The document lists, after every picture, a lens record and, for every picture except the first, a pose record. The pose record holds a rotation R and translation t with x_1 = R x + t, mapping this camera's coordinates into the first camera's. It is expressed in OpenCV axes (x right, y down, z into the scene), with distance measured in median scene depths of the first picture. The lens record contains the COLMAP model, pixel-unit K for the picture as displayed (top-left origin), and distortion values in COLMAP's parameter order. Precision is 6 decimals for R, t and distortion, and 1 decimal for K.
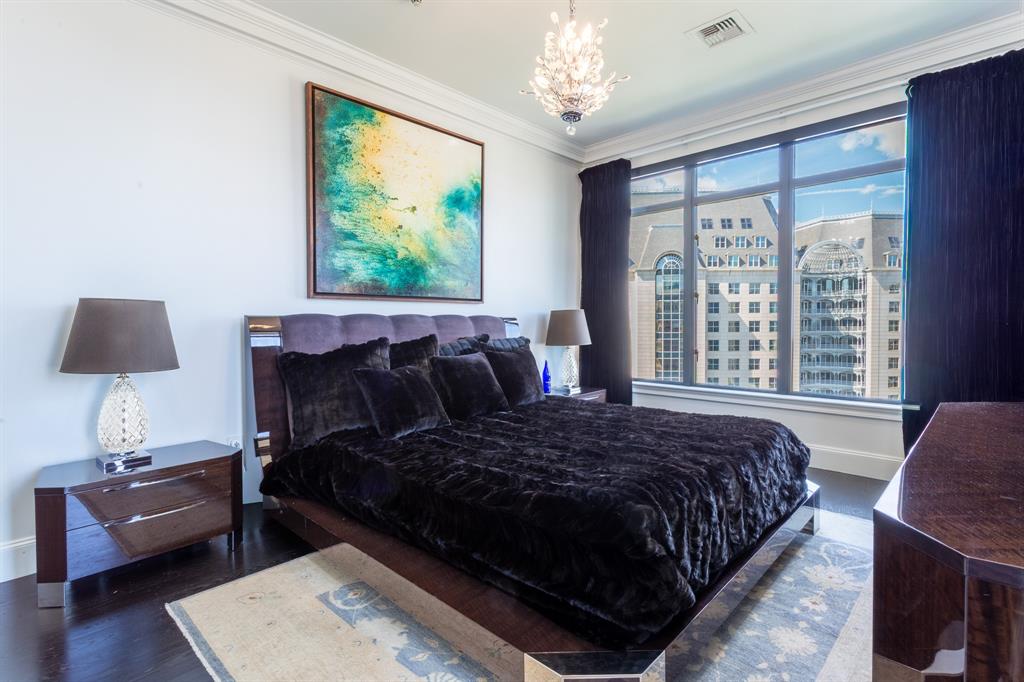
lens RADIAL K [[497.6, 0, 512.0], [0, 497.6, 341.0], [0, 0, 1]] dist [0.001787, 0.000347]
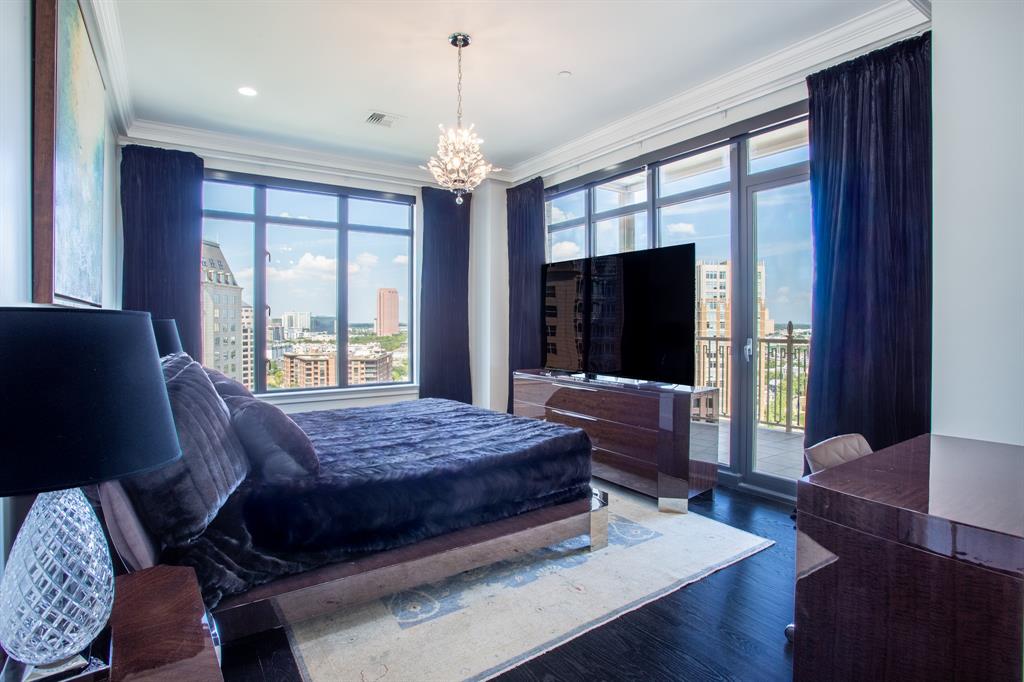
lens RADIAL K [[506.7, 0, 509.9], [0, 506.7, 321.9], [0, 0, 1]] dist [0.000725, 0.000319]
pose [[0.220728, 0.001281, 0.975335, -0.668600], [0.034943, 0.999347, -0.009220, -0.033346], [-0.974709, 0.036116, 0.220539, 0.286920]]
